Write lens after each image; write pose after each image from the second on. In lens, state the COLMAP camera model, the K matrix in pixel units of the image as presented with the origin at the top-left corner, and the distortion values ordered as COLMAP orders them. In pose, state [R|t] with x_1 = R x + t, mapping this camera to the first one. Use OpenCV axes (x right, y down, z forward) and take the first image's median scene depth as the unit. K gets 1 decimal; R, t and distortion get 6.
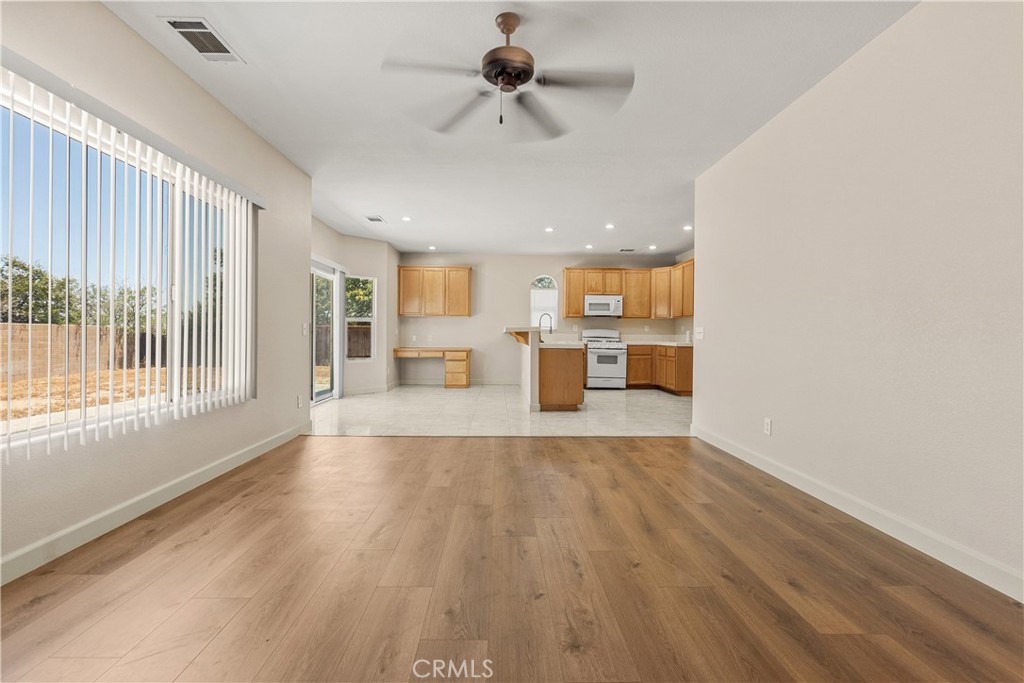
lens RADIAL K [[446.3, 0, 506.6], [0, 446.3, 339.6], [0, 0, 1]] dist [-0.002382, -0.000113]
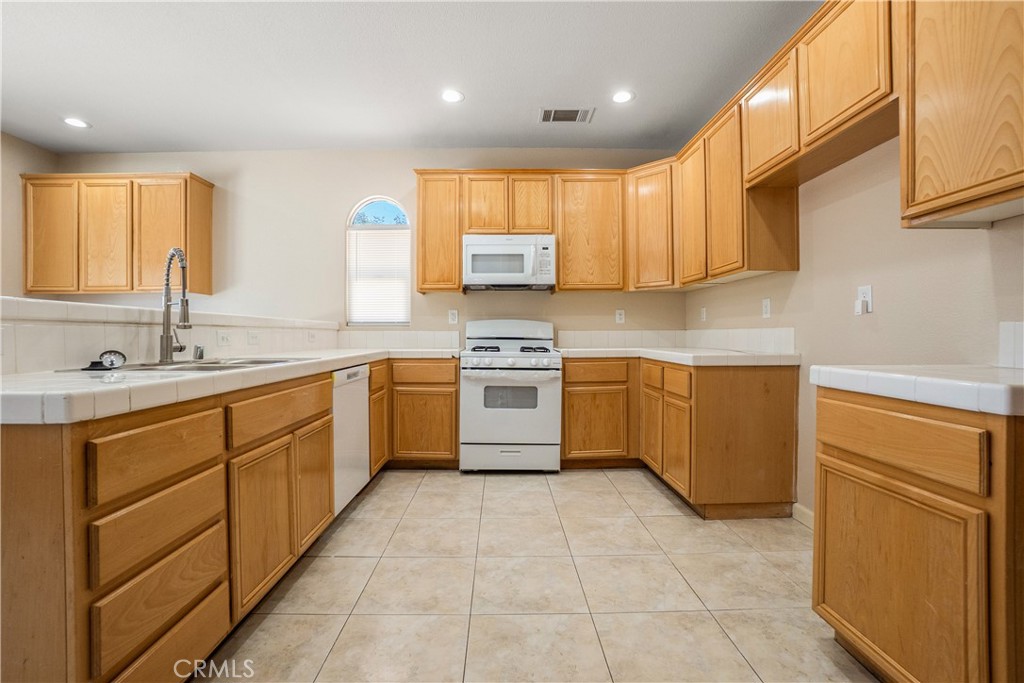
lens RADIAL K [[446.3, 0, 514.6], [0, 446.3, 338.5], [0, 0, 1]] dist [-0.002382, -0.000113]
pose [[0.999836, -0.016082, 0.008273, 0.218852], [0.016098, 0.999869, -0.001860, -0.004230], [-0.008242, 0.001993, 0.999964, 0.596405]]
